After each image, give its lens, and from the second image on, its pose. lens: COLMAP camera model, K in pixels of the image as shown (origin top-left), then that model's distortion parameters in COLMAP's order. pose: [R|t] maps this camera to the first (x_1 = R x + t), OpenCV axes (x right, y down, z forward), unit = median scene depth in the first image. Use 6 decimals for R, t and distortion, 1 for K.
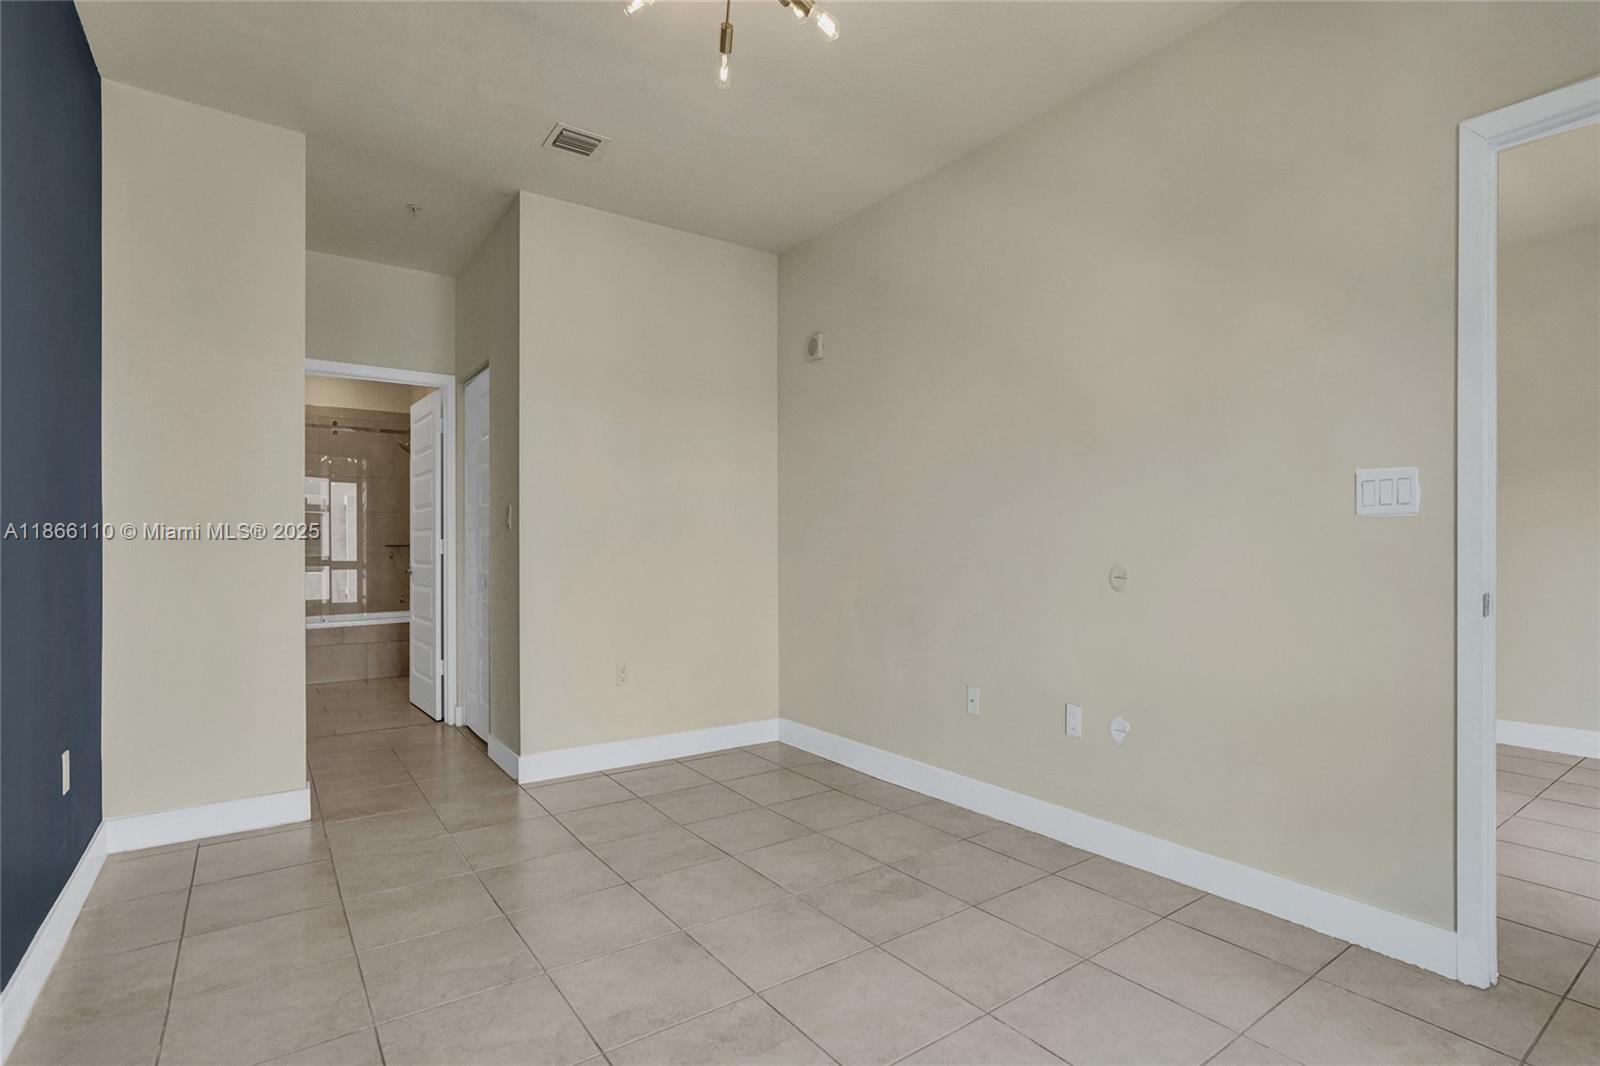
lens RADIAL K [[766.0, 0, 804.5], [0, 766.0, 543.7], [0, 0, 1]] dist [-0.039926, 0.022697]
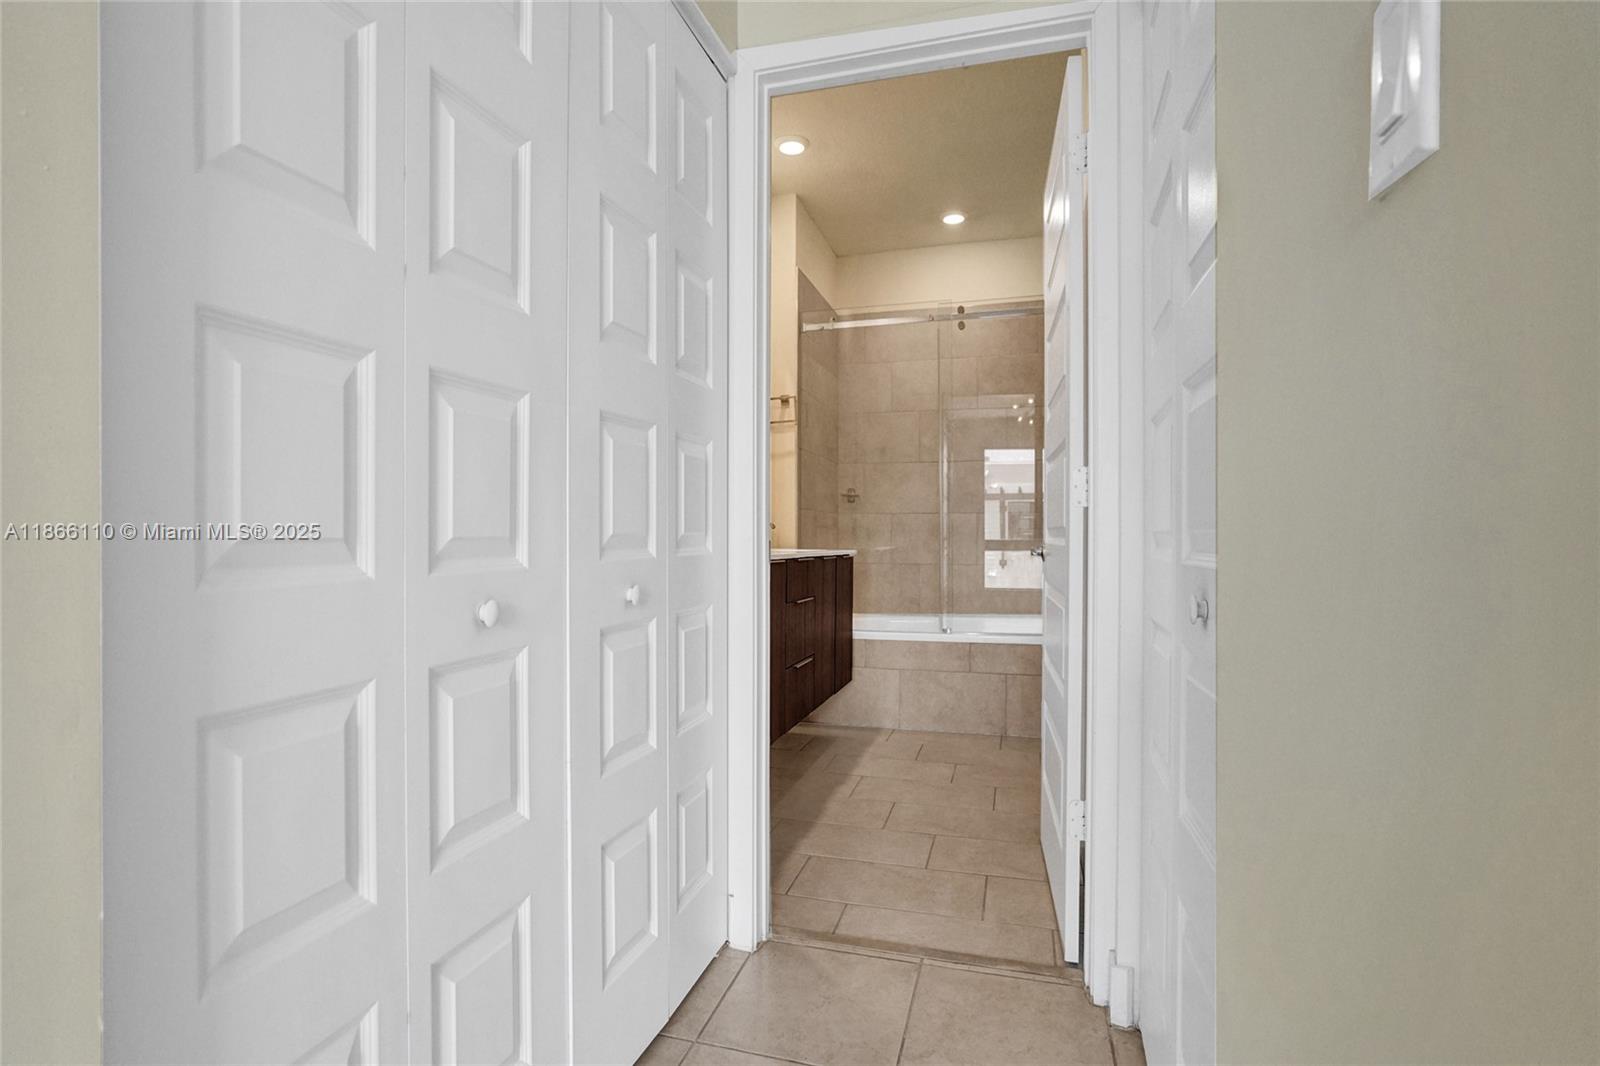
lens RADIAL K [[766.0, 0, 798.4], [0, 766.0, 544.6], [0, 0, 1]] dist [-0.039926, 0.022697]
pose [[0.612520, 0.012970, -0.790349, -0.433914], [0.004723, 0.999787, 0.020068, 0.036981], [0.790441, -0.016025, 0.612329, 1.058904]]
